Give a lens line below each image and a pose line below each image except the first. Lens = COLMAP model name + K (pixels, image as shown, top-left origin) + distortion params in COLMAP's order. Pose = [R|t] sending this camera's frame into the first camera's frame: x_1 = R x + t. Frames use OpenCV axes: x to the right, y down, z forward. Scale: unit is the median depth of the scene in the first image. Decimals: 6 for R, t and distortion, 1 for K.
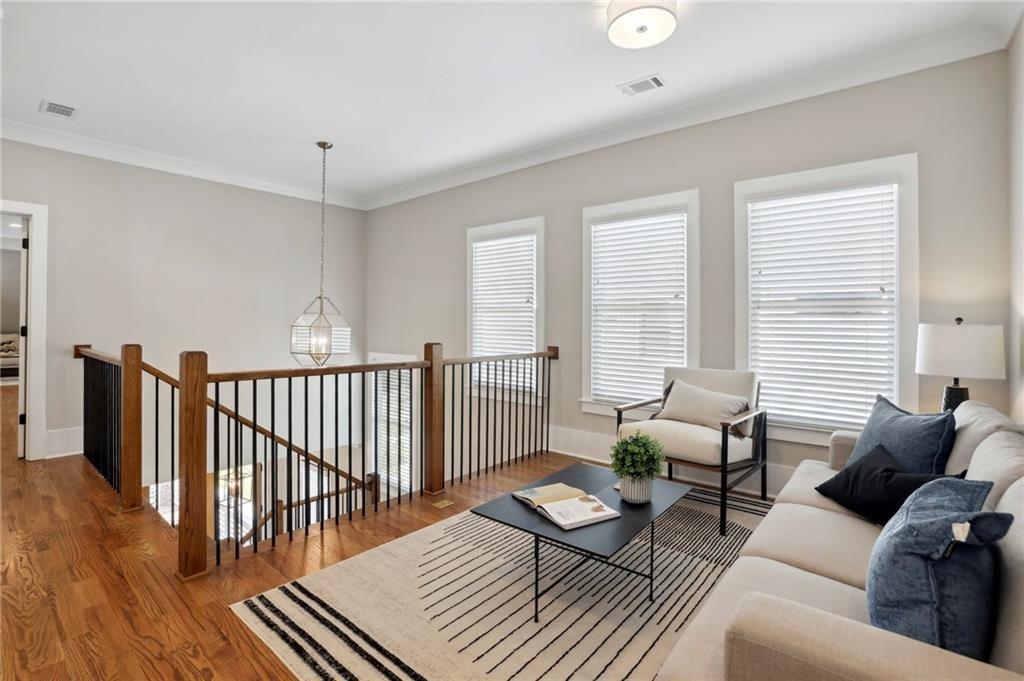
lens RADIAL K [[445.6, 0, 464.4], [0, 445.6, 309.9], [0, 0, 1]] dist [0.003411, 0.001095]
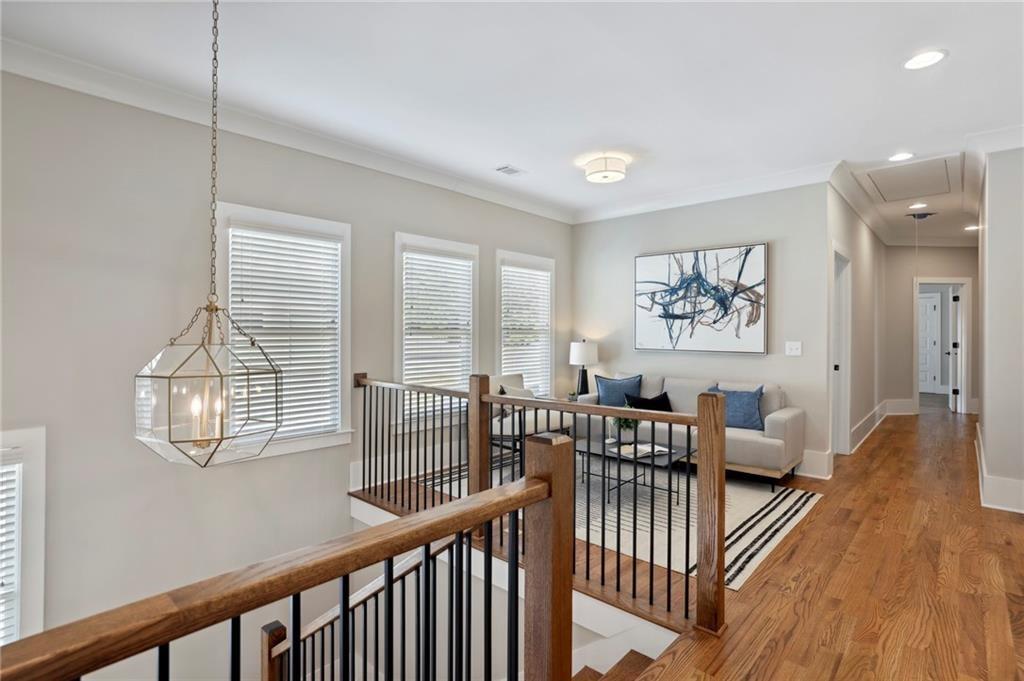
lens RADIAL K [[497.0, 0, 508.9], [0, 497.0, 340.1], [0, 0, 1]] dist [-0.003512, 0.002411]
pose [[0.080165, 0.002417, 0.996779, -0.937582], [-0.004575, 0.999987, -0.002057, 0.018804], [-0.996771, -0.004395, 0.080175, 0.753385]]
